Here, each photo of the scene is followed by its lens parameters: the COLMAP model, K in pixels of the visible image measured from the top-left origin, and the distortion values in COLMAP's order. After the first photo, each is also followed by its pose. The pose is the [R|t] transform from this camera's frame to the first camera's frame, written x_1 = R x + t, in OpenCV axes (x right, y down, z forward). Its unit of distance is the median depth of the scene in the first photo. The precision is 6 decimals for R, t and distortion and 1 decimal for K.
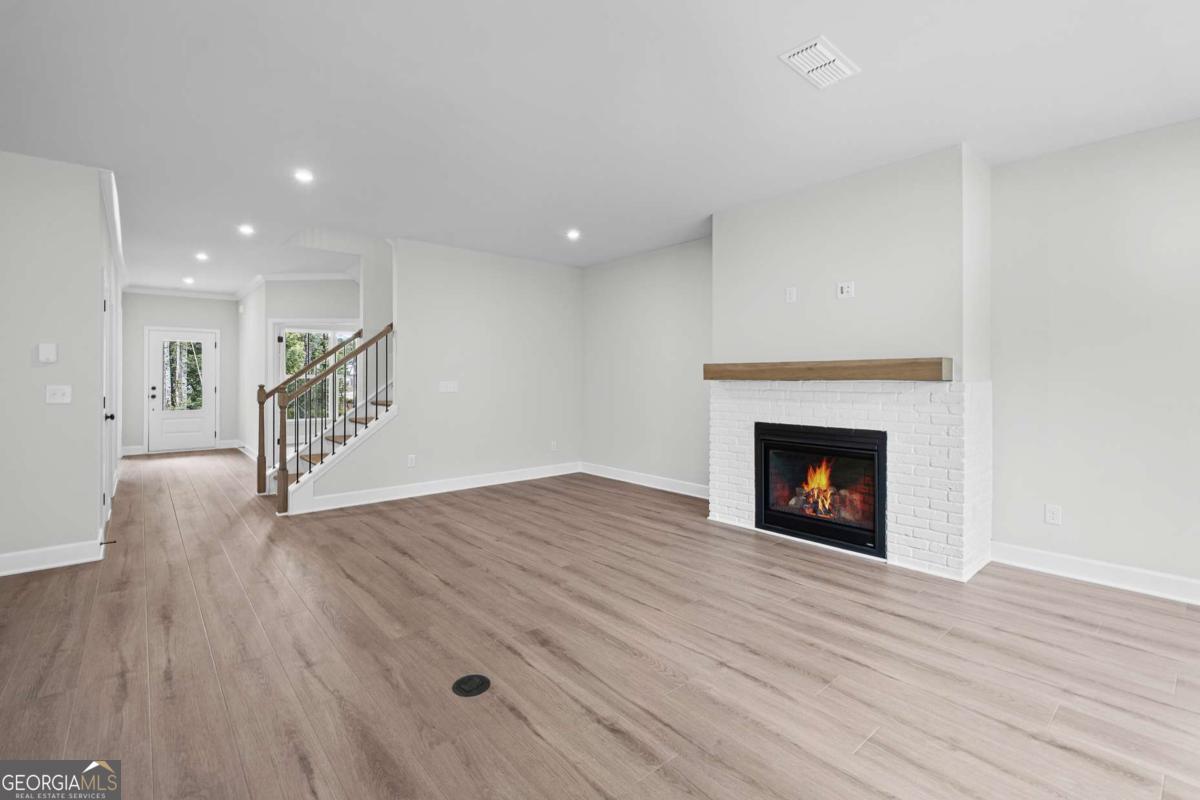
lens RADIAL K [[530.8, 0, 592.0], [0, 530.8, 385.0], [0, 0, 1]] dist [0.004460, -0.002809]
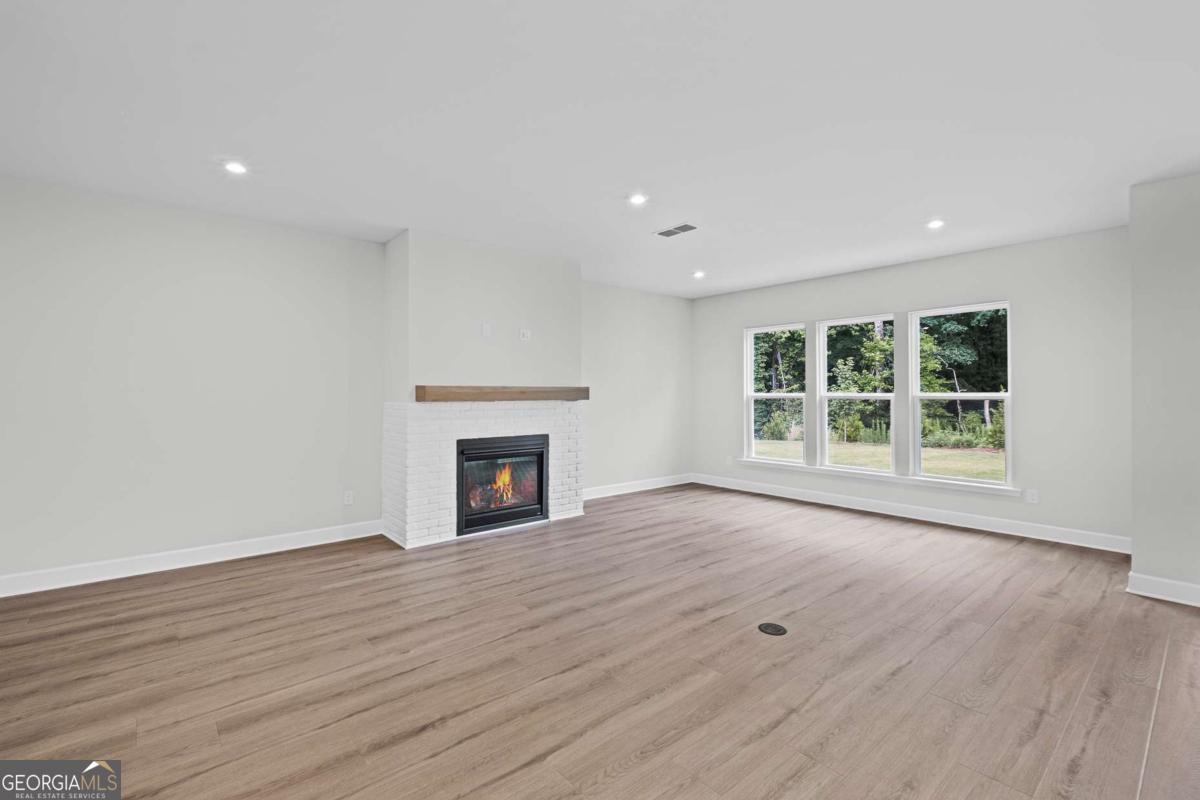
lens RADIAL K [[530.8, 0, 595.3], [0, 530.8, 392.4], [0, 0, 1]] dist [0.004460, -0.002809]
pose [[0.001092, -0.001437, 0.999998, -0.952404], [0.011554, 0.999932, 0.001424, -0.030576], [-0.999933, 0.011553, 0.001109, 0.865151]]
